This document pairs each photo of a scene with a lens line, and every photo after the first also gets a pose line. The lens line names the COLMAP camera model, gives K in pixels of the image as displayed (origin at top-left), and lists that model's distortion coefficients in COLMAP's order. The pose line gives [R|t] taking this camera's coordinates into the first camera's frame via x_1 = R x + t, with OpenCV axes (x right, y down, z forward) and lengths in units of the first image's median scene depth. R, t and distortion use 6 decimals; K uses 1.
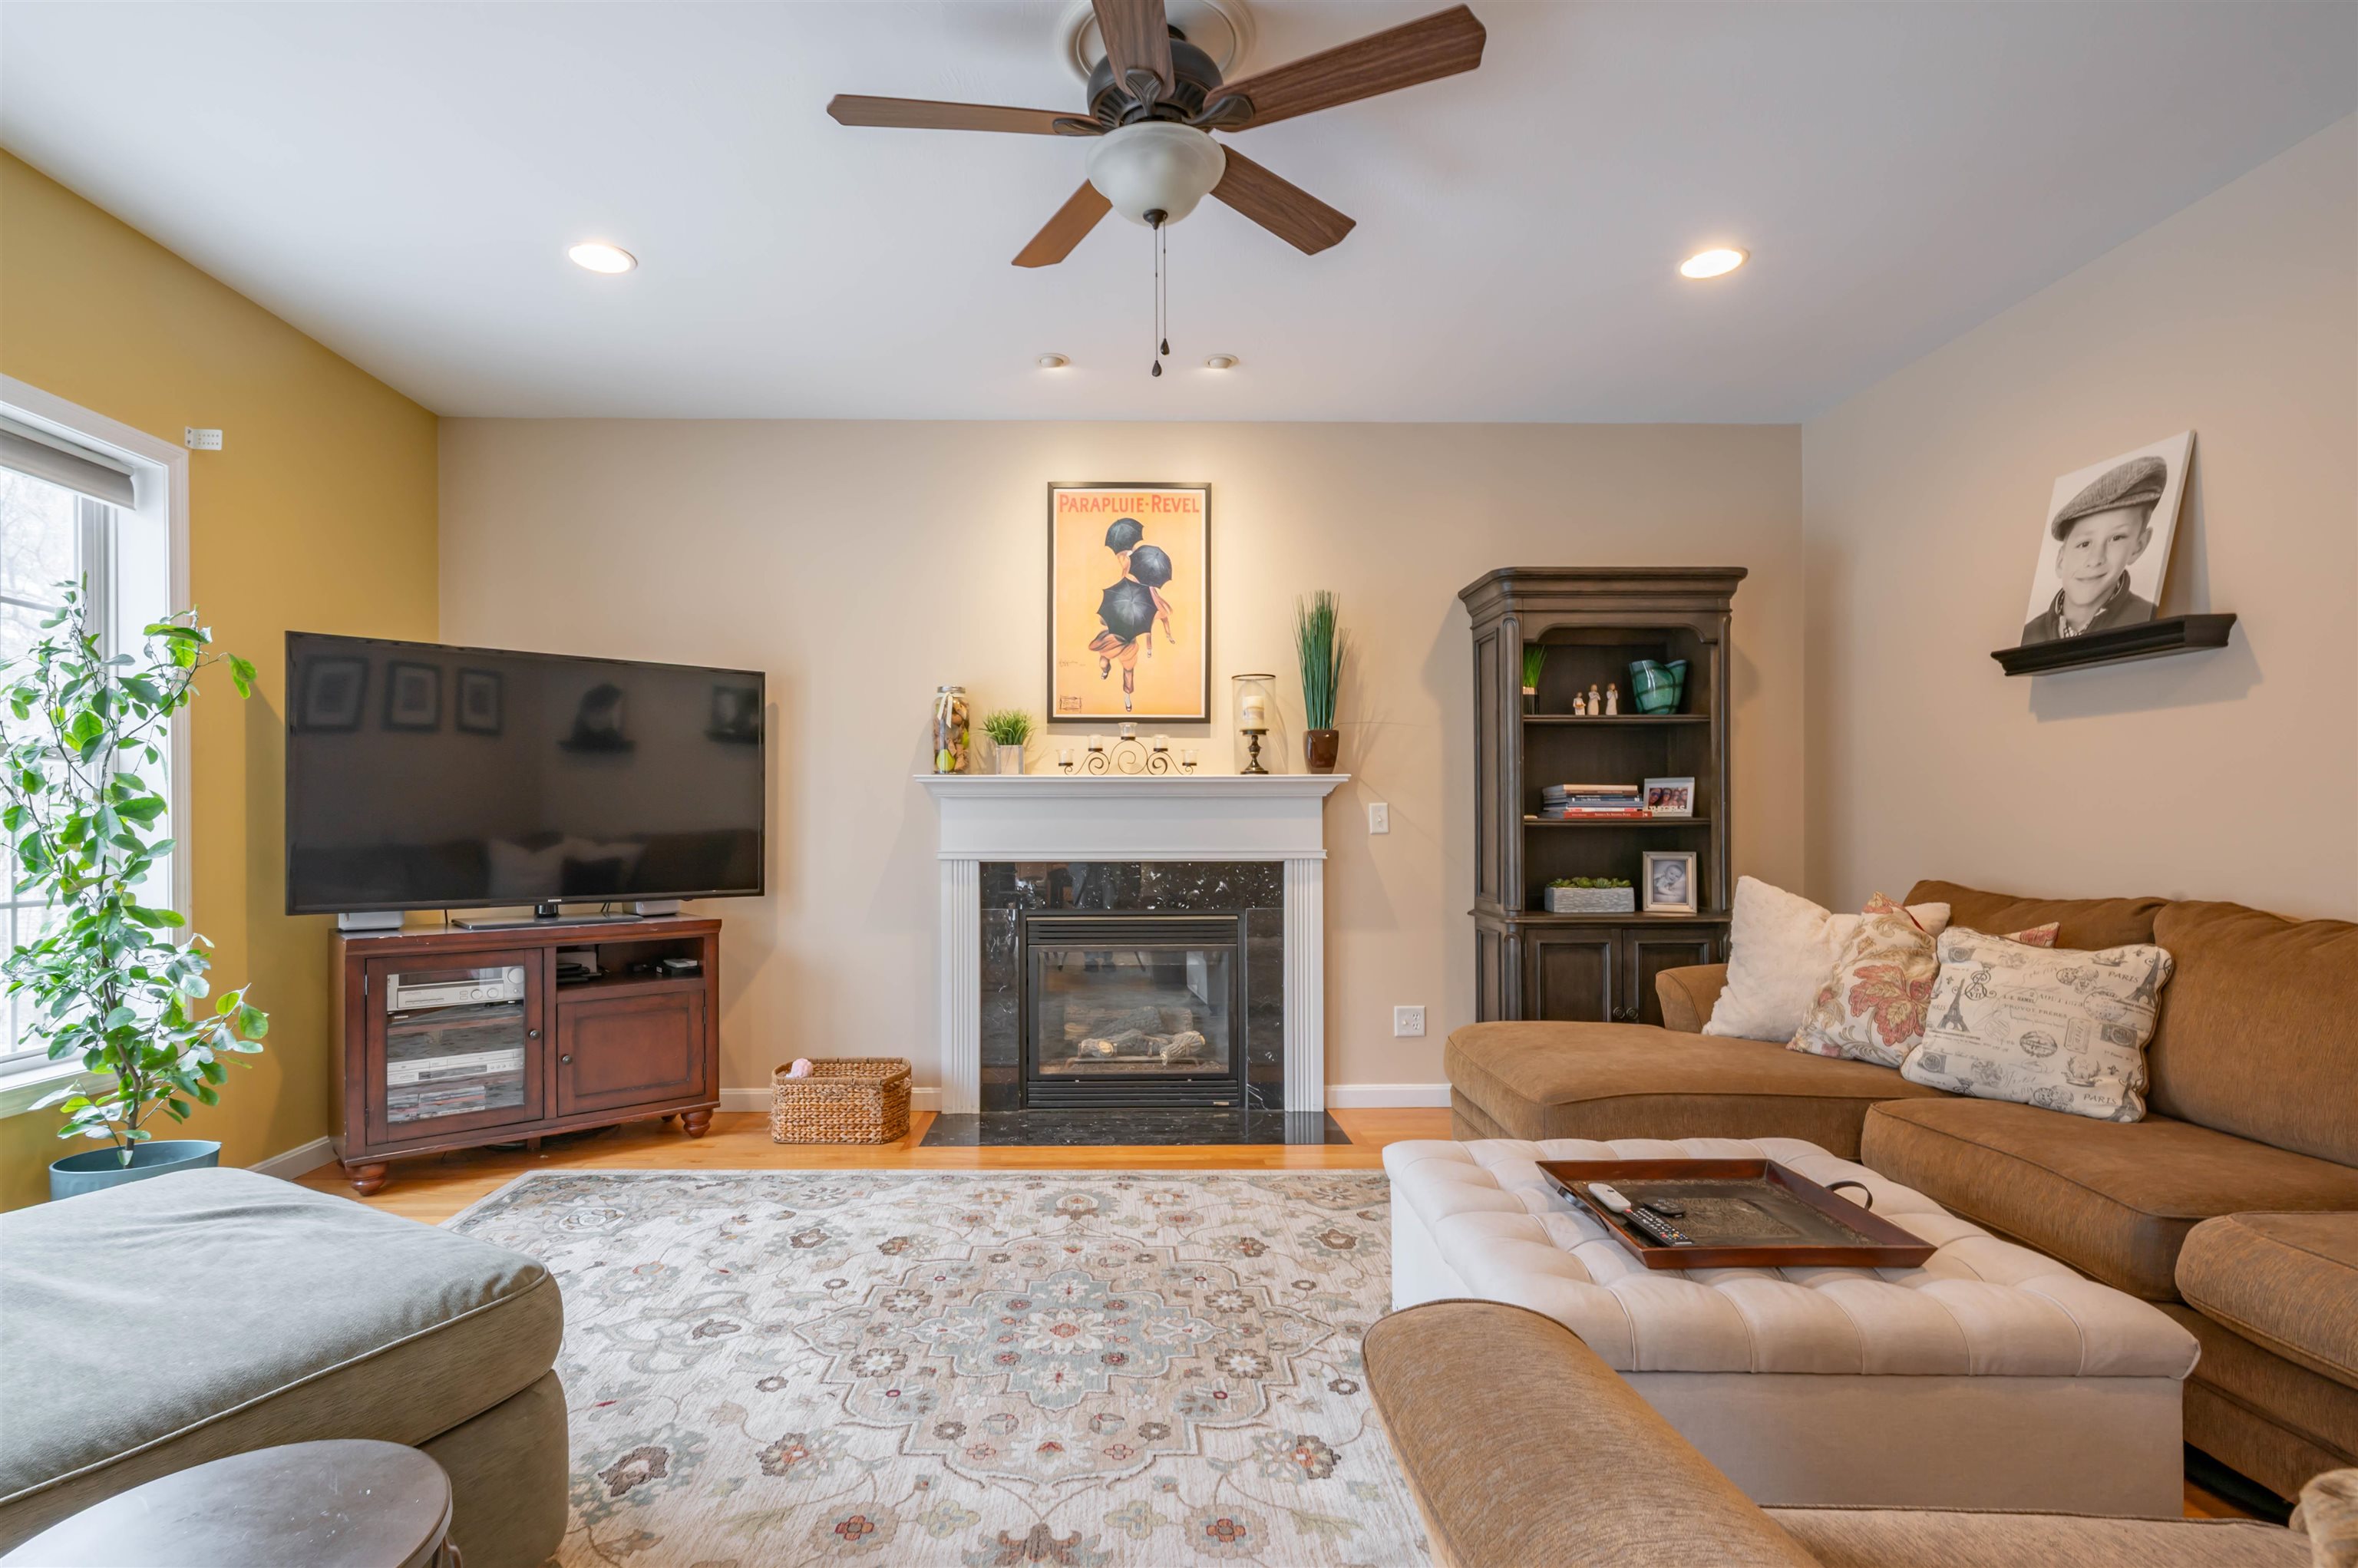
lens RADIAL K [[1147.1, 0, 1135.8], [0, 1147.1, 812.9], [0, 0, 1]] dist [-0.002041, 0.002571]
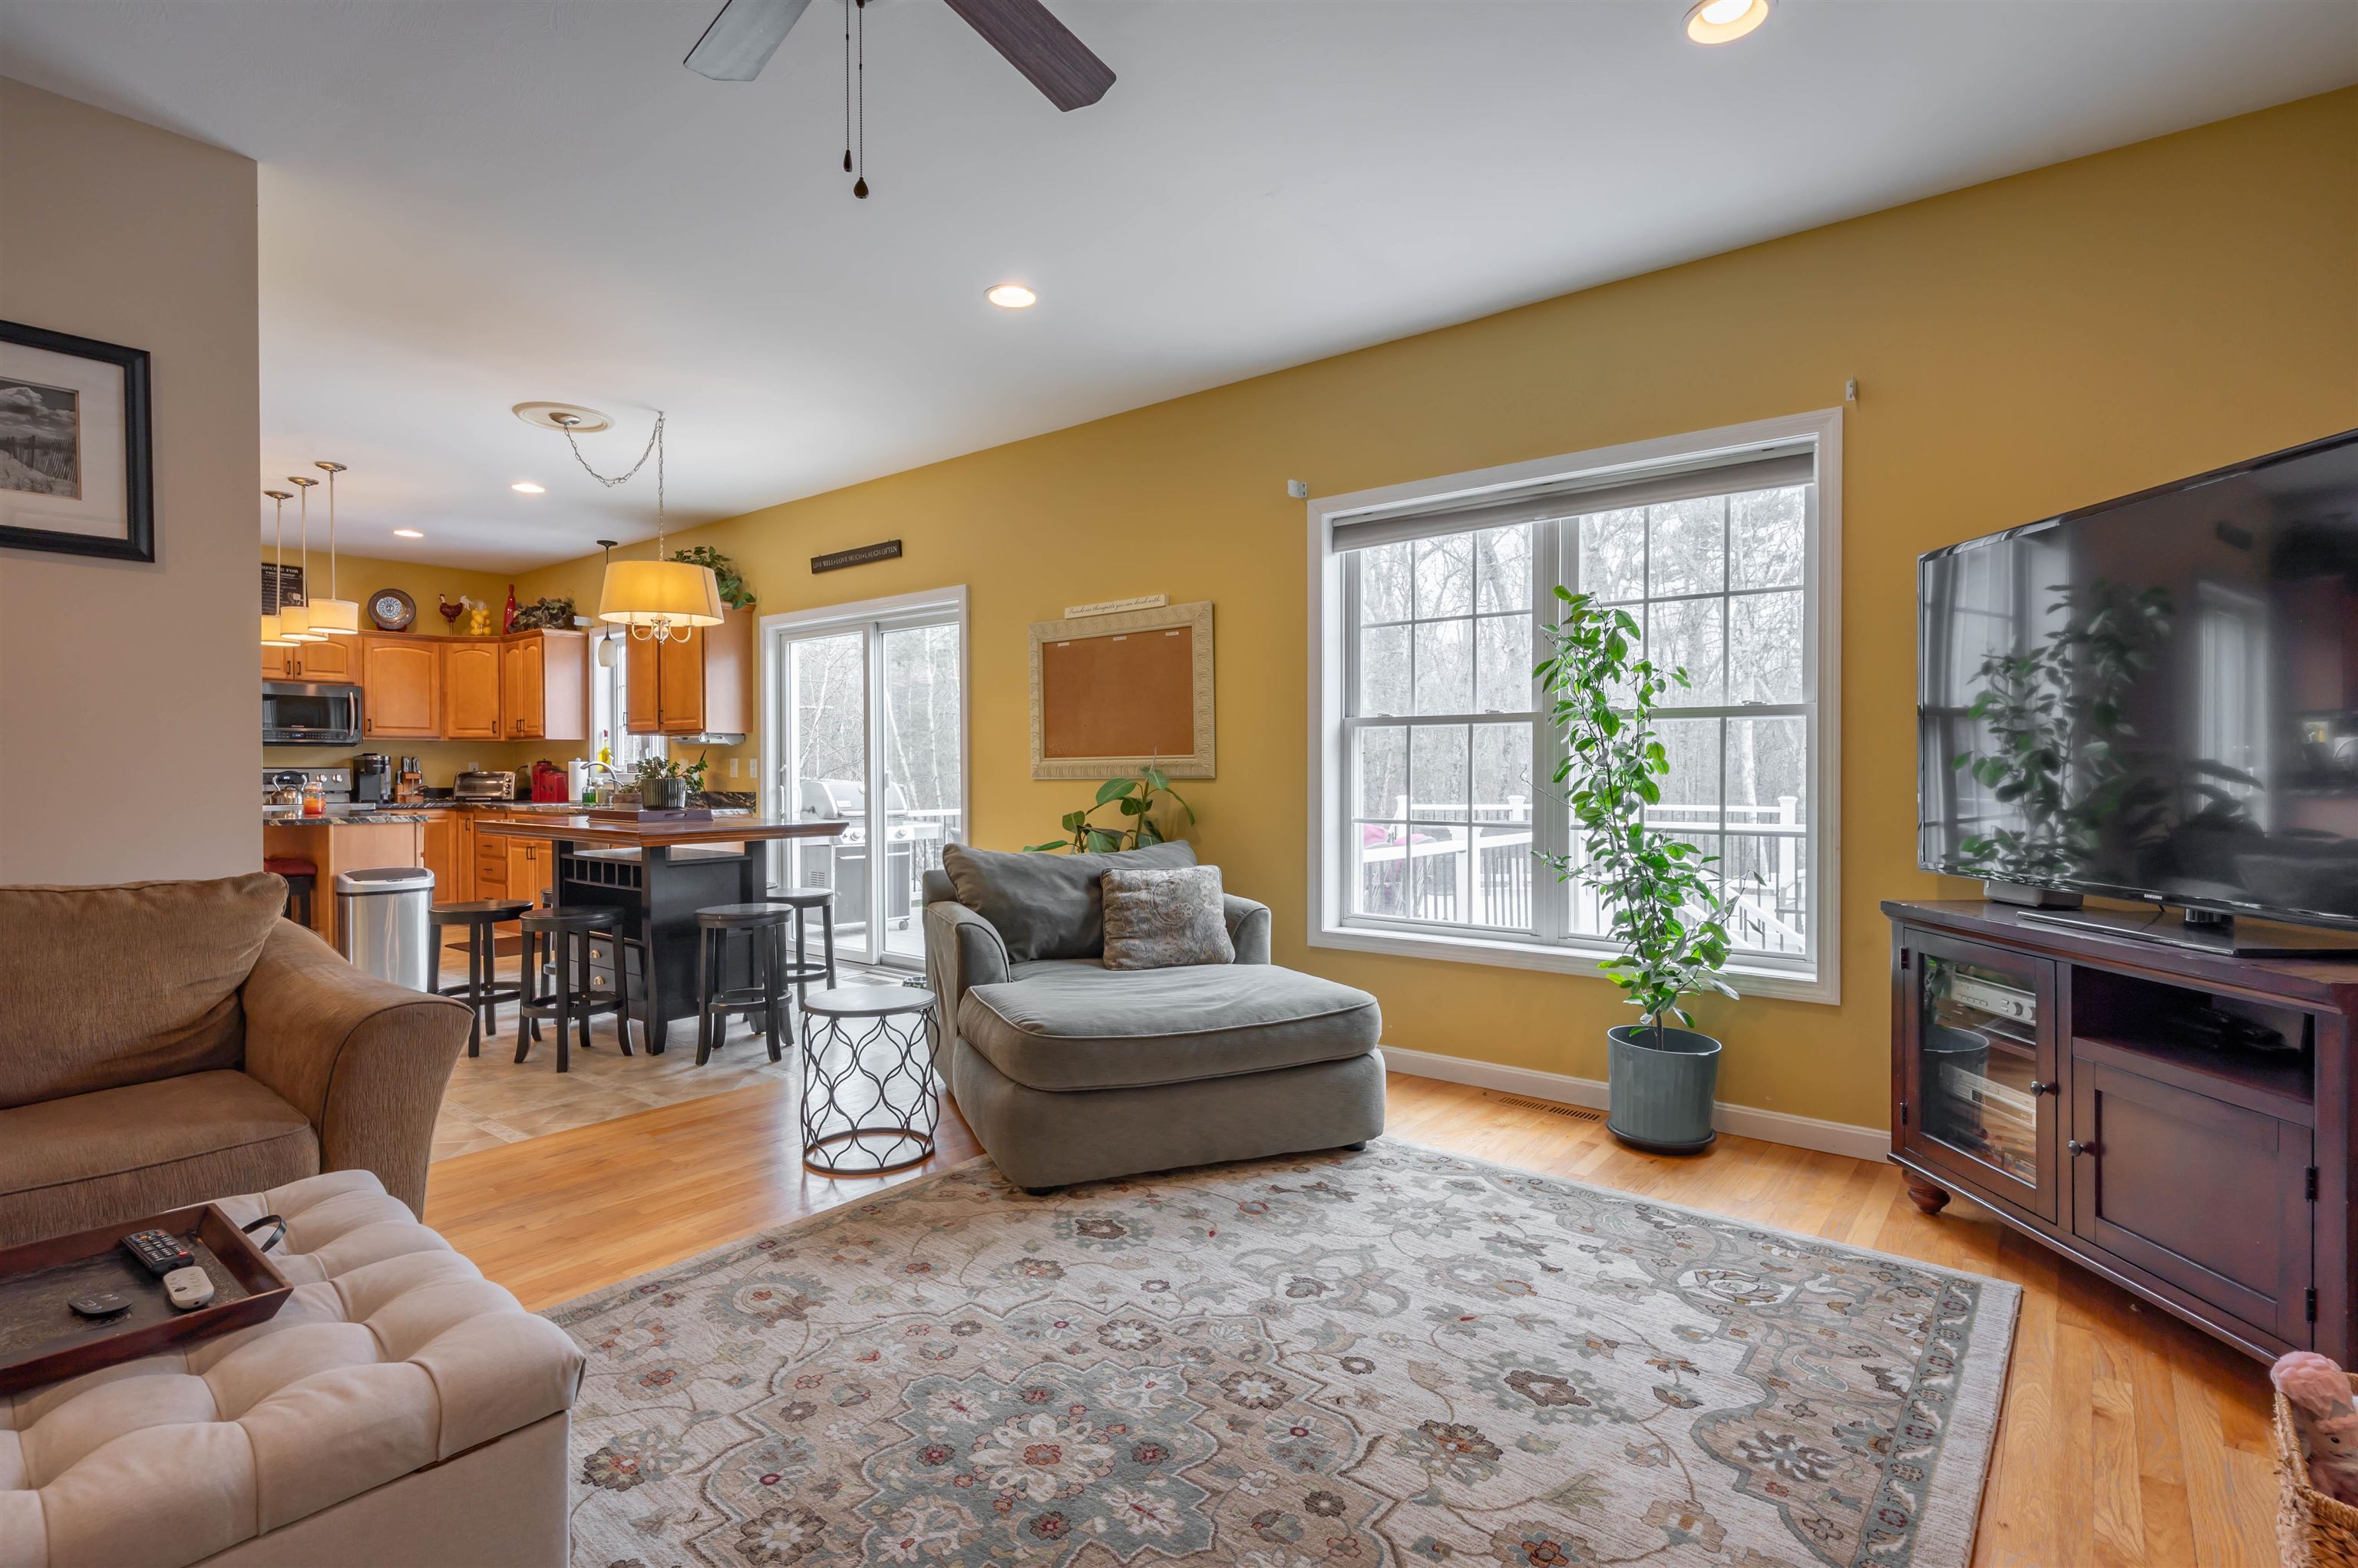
lens RADIAL K [[1147.1, 0, 1185.0], [0, 1147.1, 782.5], [0, 0, 1]] dist [-0.002041, 0.002571]
pose [[-0.648643, 0.011727, -0.761002, 0.237954], [0.008556, 0.999930, 0.008116, 0.005168], [0.761045, -0.001247, -0.648698, 0.841941]]
